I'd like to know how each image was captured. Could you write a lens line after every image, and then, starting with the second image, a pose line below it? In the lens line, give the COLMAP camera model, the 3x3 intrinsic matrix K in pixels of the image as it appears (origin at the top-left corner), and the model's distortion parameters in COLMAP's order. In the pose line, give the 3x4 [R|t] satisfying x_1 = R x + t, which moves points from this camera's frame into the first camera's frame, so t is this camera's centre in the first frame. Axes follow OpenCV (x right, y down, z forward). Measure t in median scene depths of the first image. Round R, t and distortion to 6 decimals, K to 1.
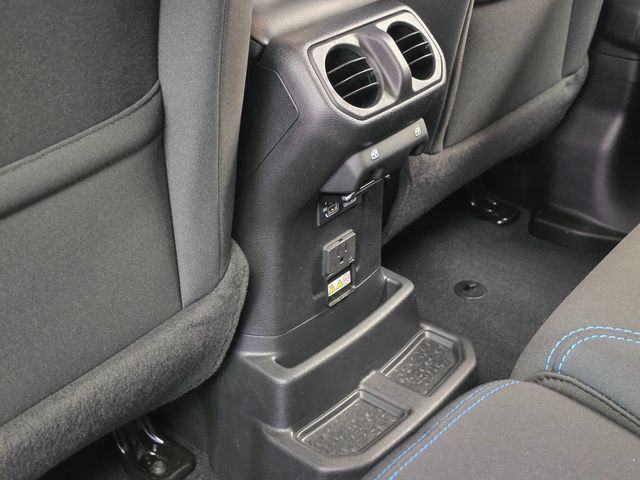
lens RADIAL K [[869.9, 0, 321.0], [0, 869.9, 240.7], [0, 0, 1]] dist [0.338361, 0.000000]
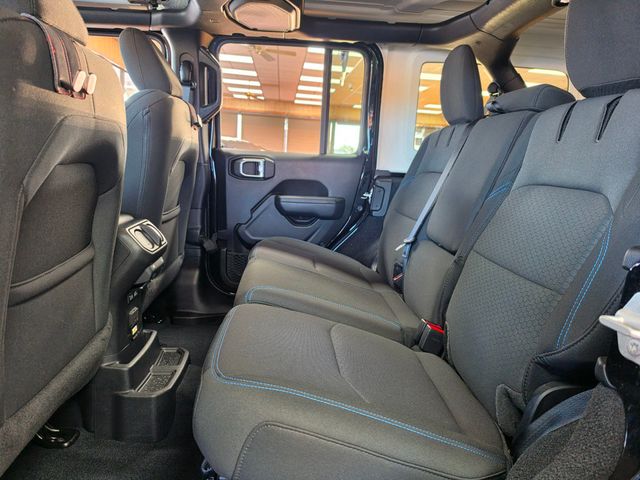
lens RADIAL K [[429.1, 0, 319.3], [0, 429.1, 240.3], [0, 0, 1]] dist [-0.004148, -0.001202]
pose [[0.737804, -0.095687, 0.668198, -0.382471], [0.293338, 0.936996, -0.189716, 0.197264], [-0.607945, 0.335981, 0.719388, -0.264073]]
